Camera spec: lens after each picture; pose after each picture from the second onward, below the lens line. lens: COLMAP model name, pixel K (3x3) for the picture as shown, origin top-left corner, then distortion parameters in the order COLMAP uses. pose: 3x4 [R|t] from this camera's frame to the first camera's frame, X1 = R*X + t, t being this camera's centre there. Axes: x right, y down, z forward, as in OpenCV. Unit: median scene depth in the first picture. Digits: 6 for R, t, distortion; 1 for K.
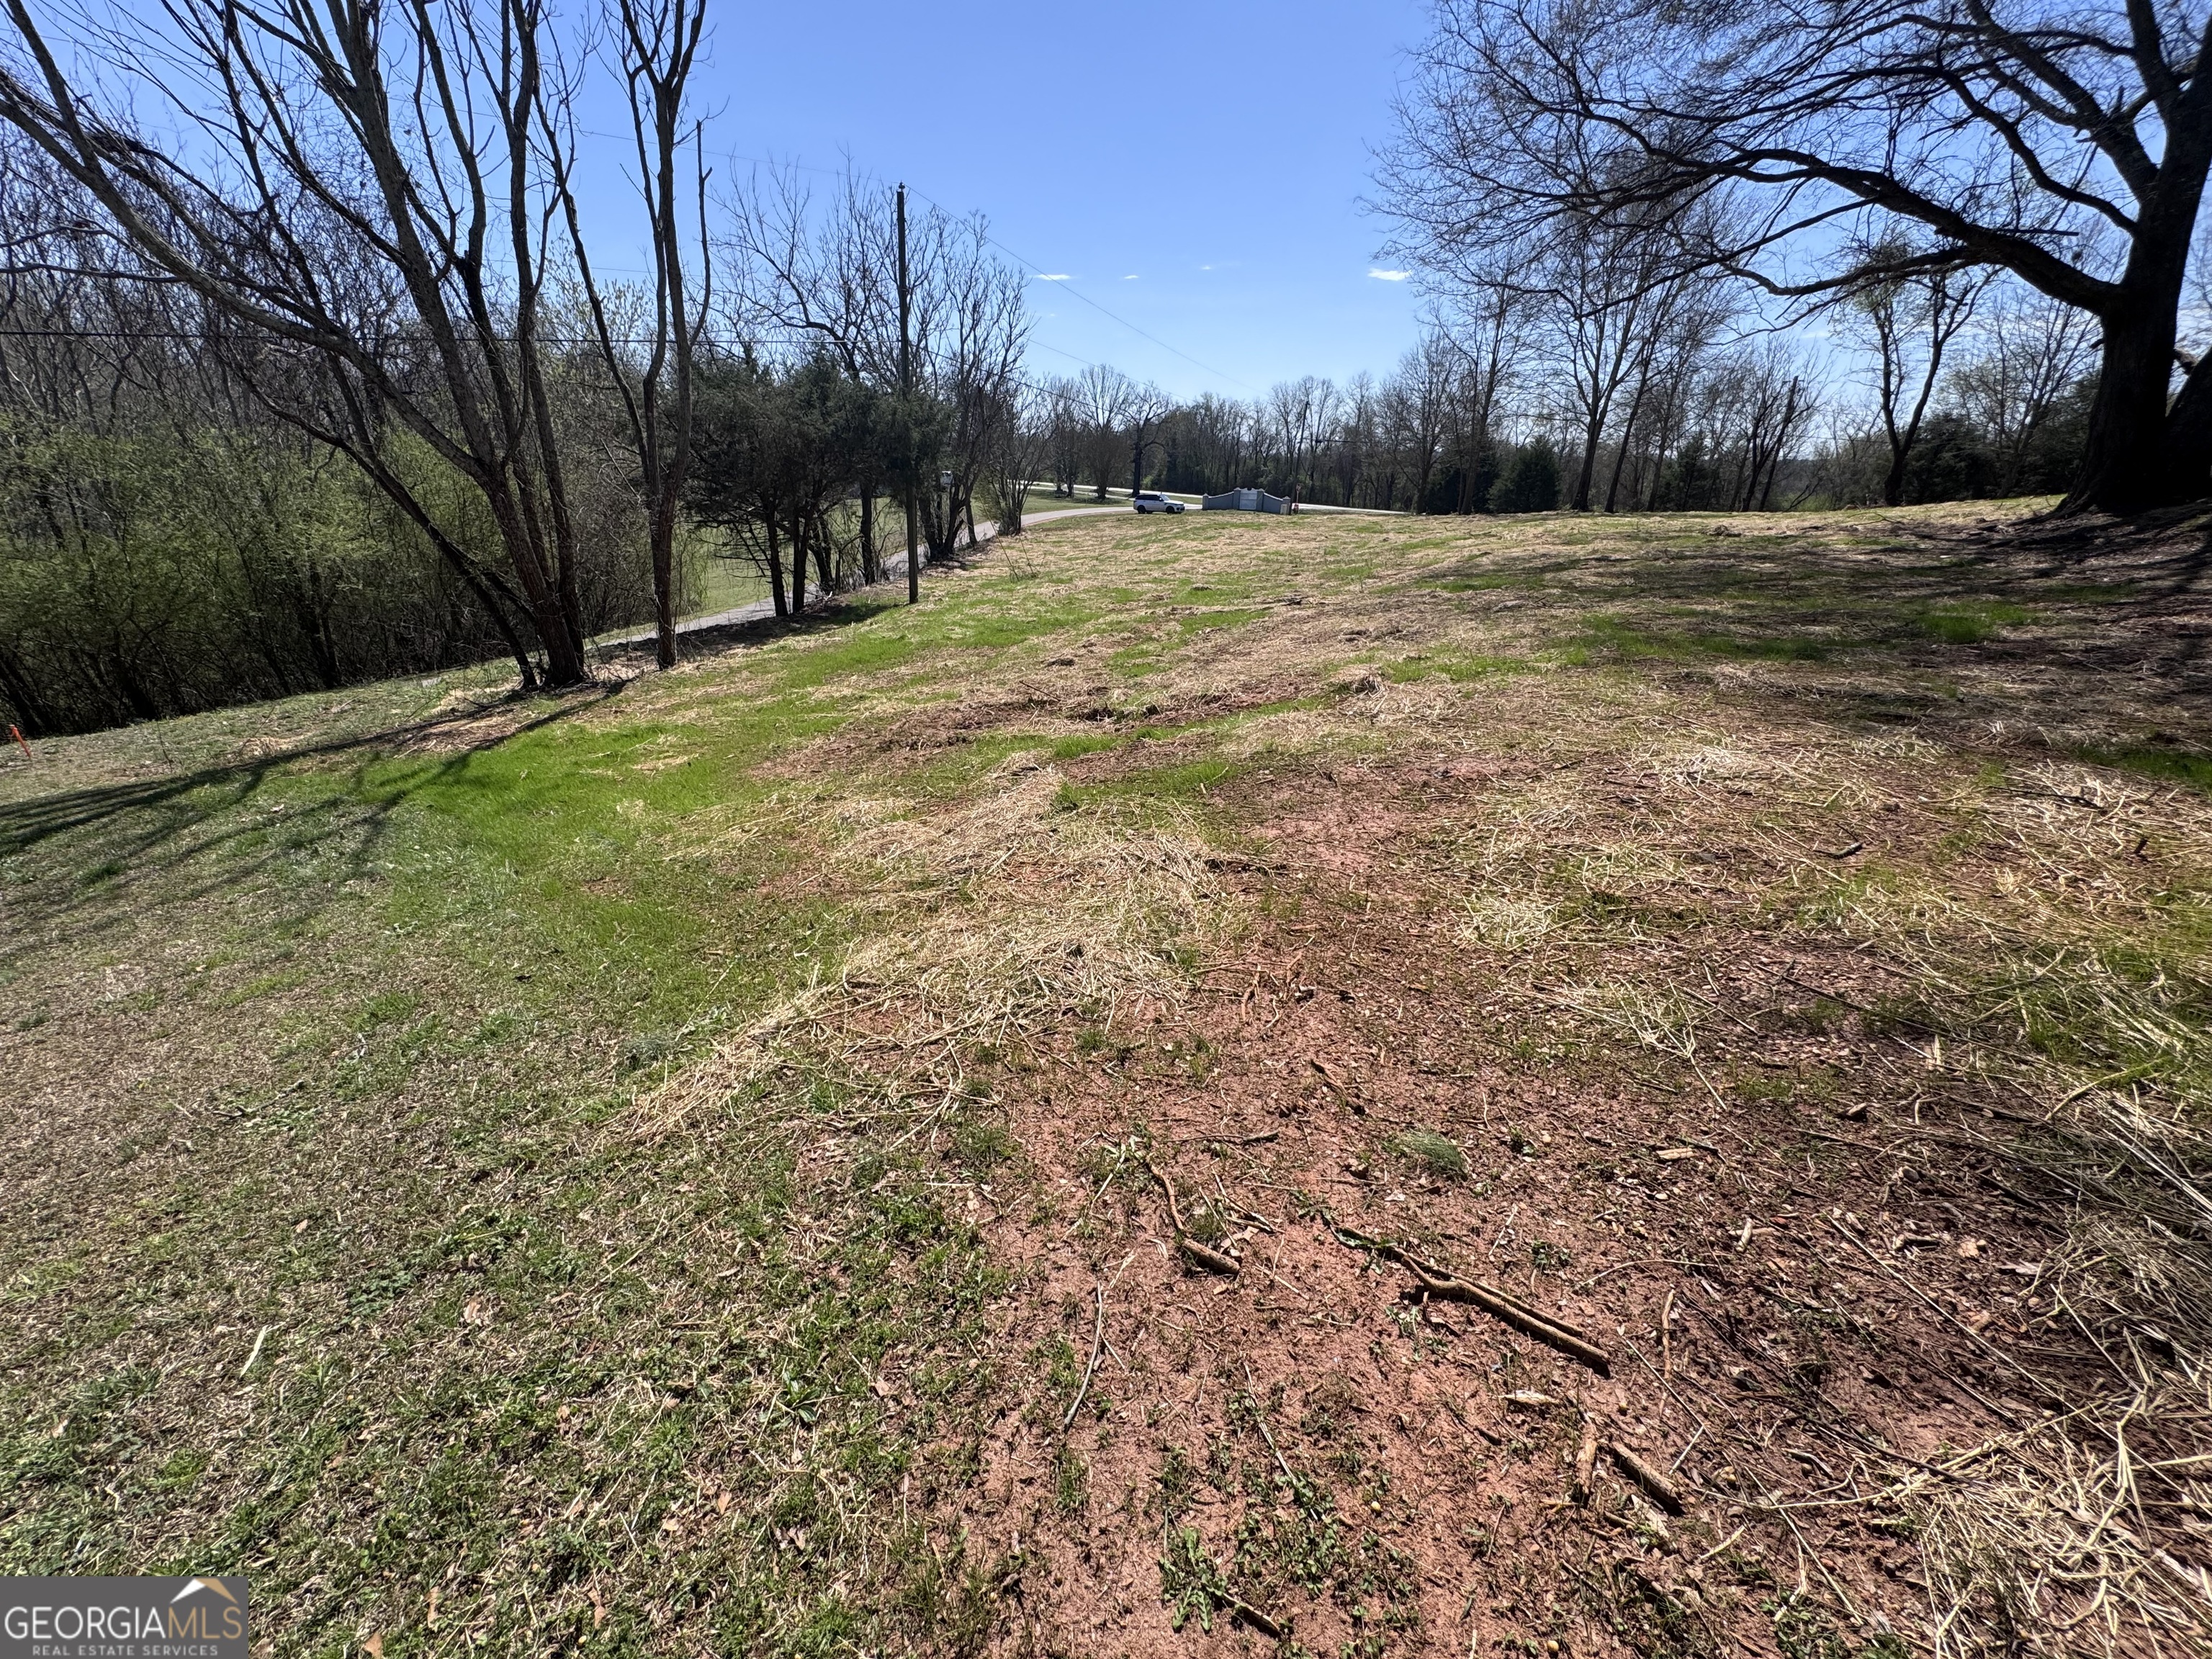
lens RADIAL K [[885.5, 0, 1102.0], [0, 885.5, 838.8], [0, 0, 1]] dist [-0.002572, 0.000116]
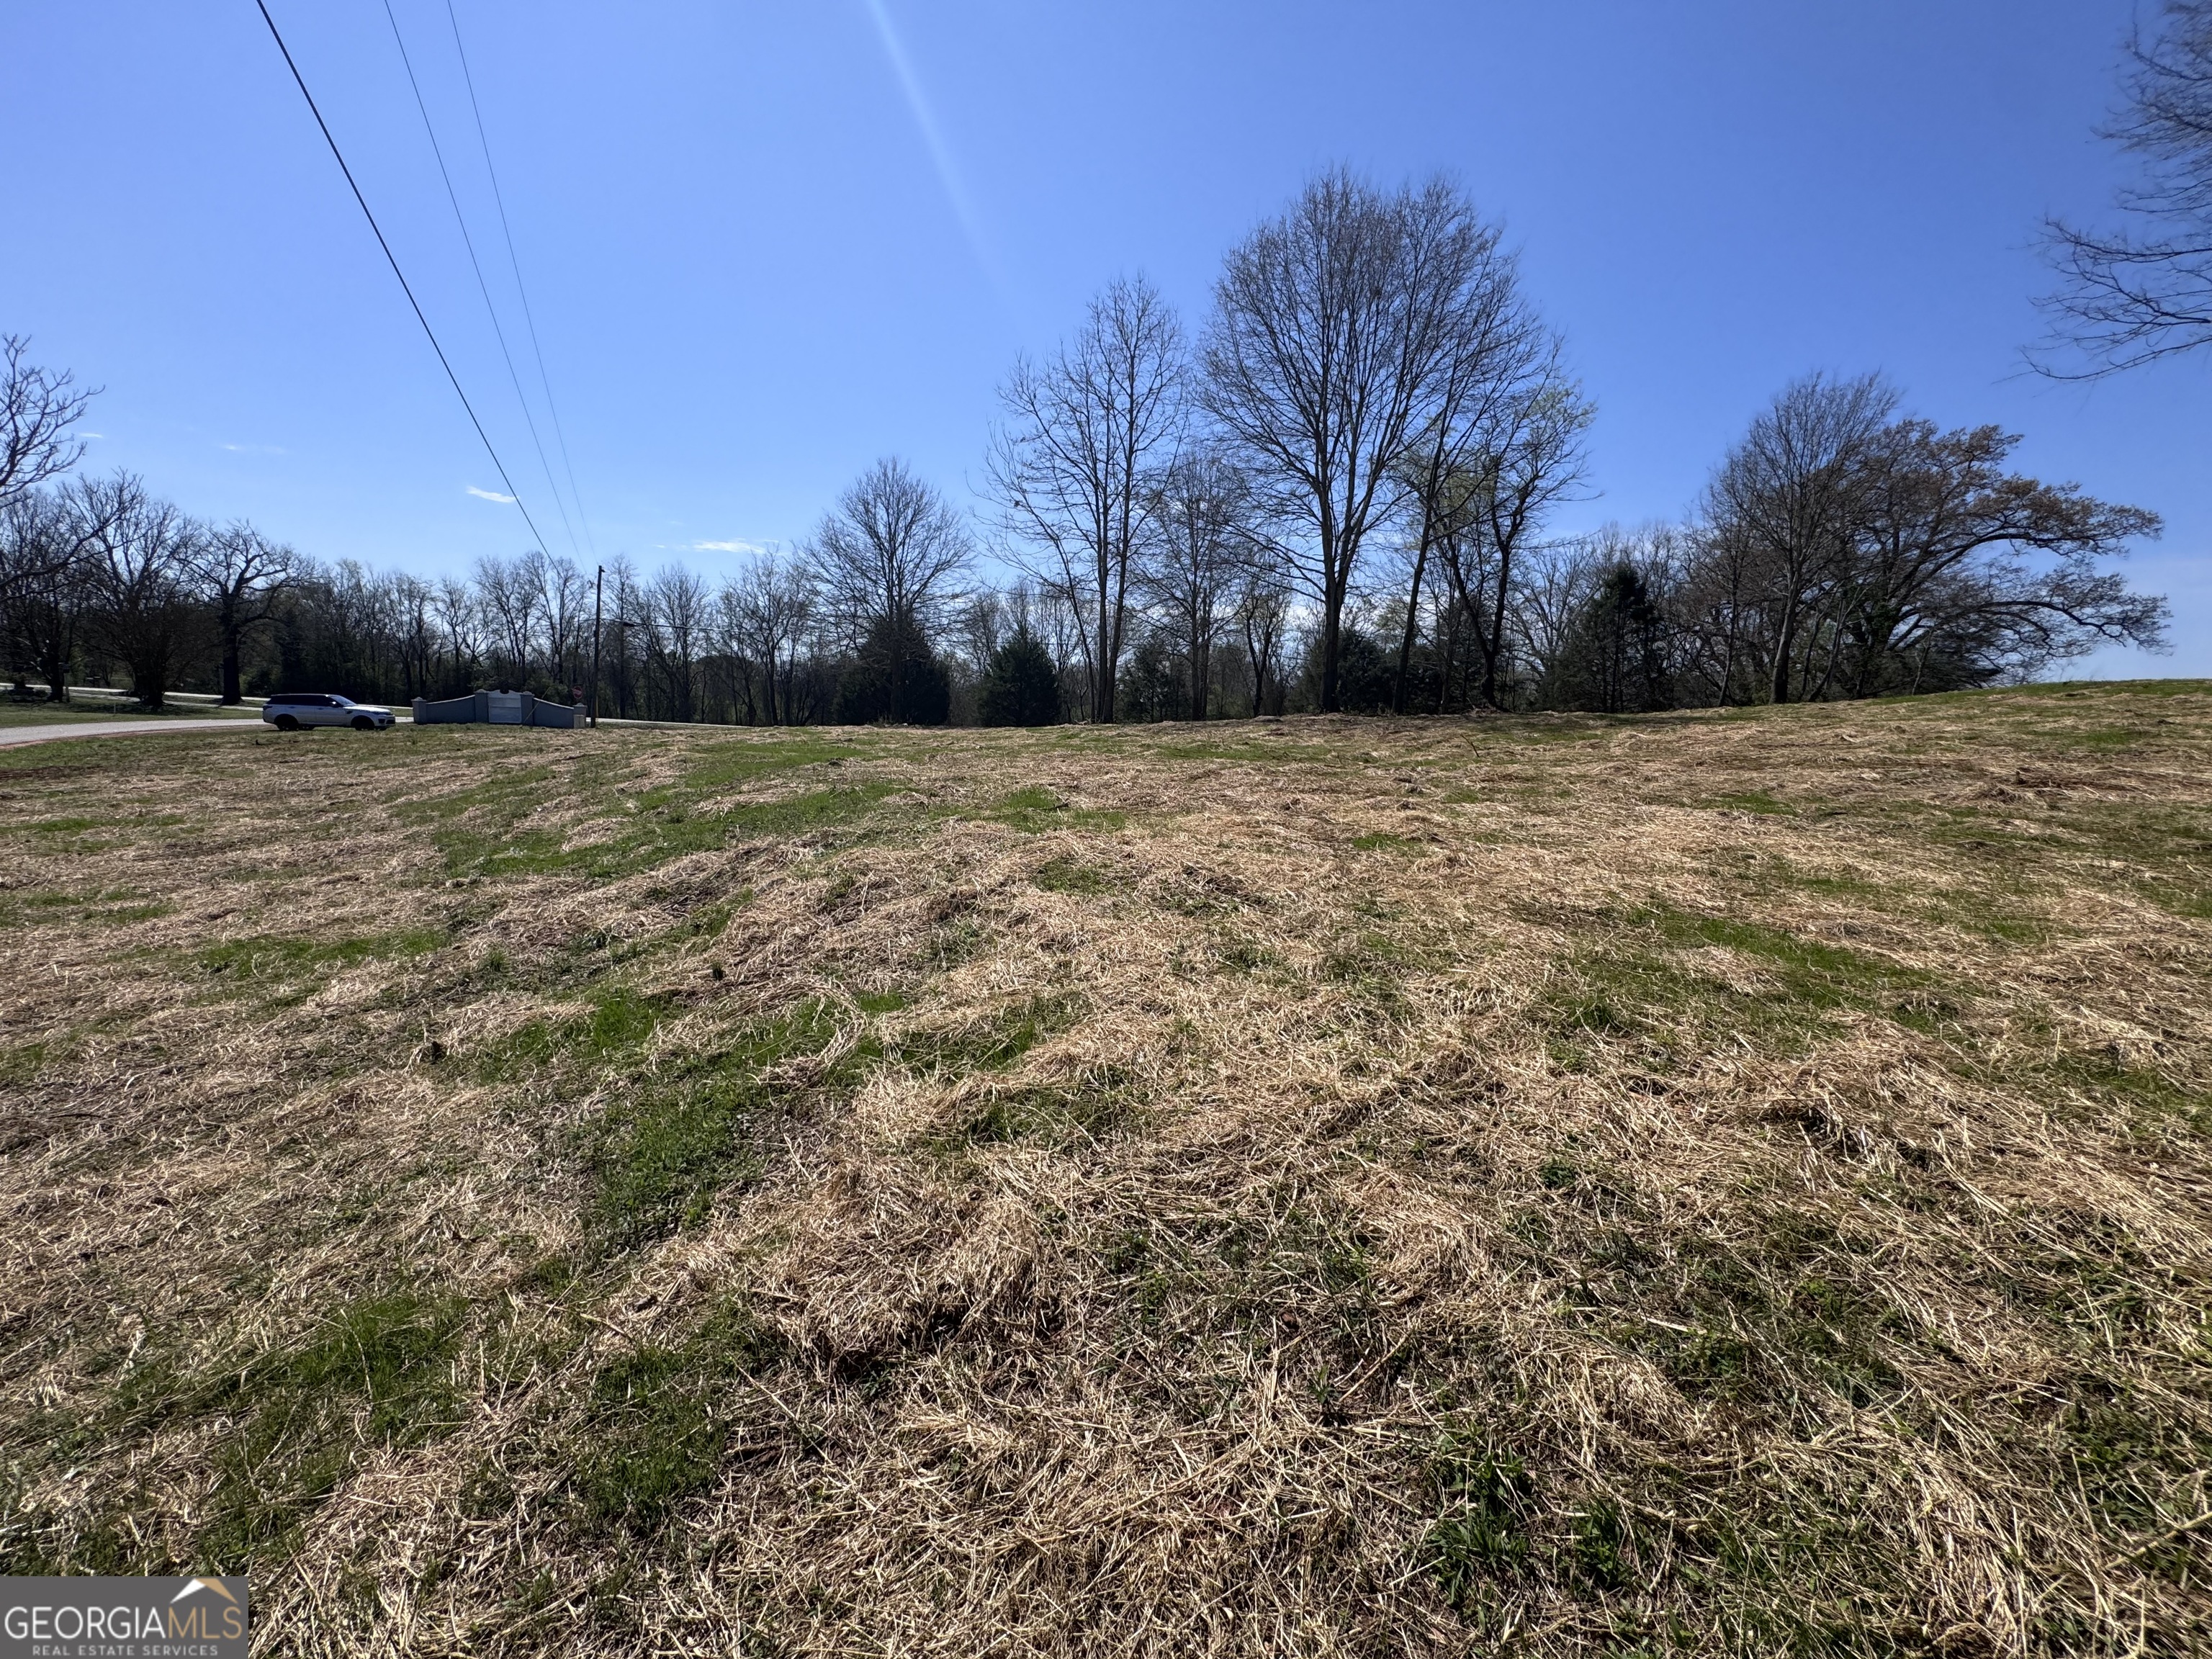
lens RADIAL K [[885.5, 0, 1106.7], [0, 885.5, 823.0], [0, 0, 1]] dist [-0.002572, 0.000116]
pose [[0.667224, -0.086272, 0.739844, -0.018451], [0.262980, 0.956588, -0.125621, -0.117785], [-0.696888, 0.278382, 0.660947, 0.320535]]
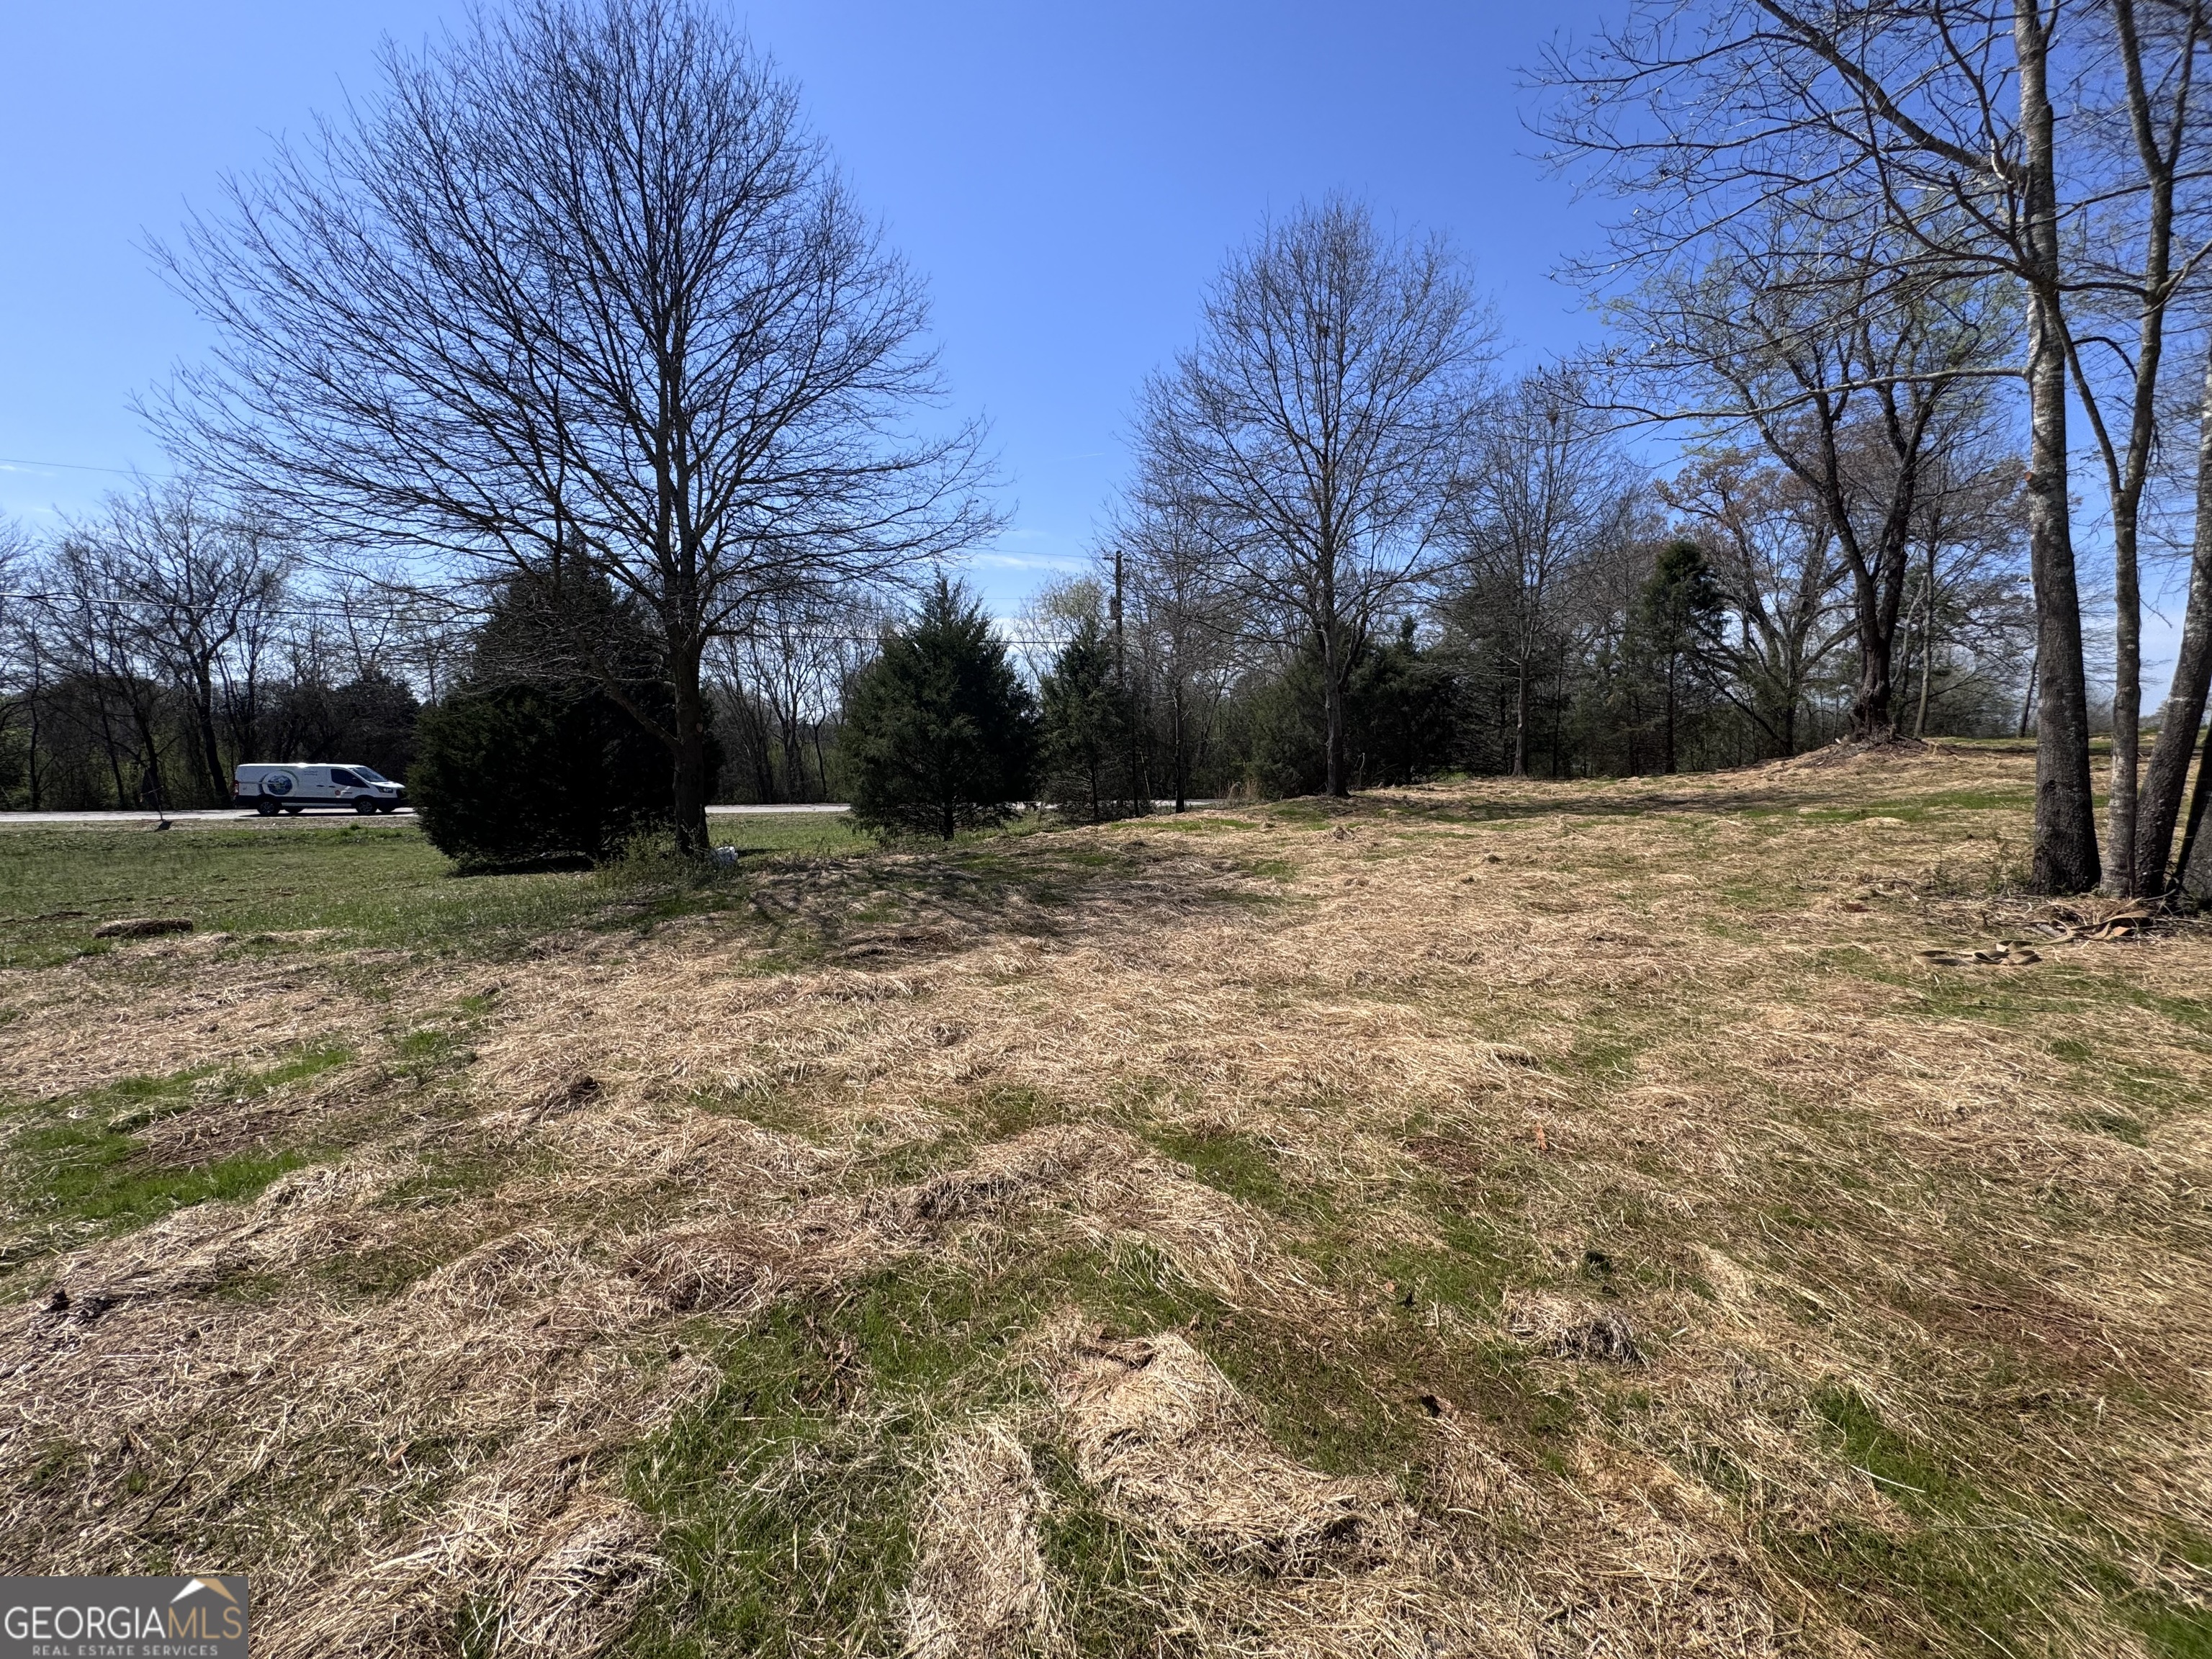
lens RADIAL K [[885.5, 0, 1089.8], [0, 885.5, 828.9], [0, 0, 1]] dist [-0.002572, 0.000116]
pose [[0.307006, -0.115970, 0.944615, 0.147975], [0.368536, 0.929596, -0.005650, -0.245007], [-0.877456, 0.349859, 0.328131, 0.602655]]
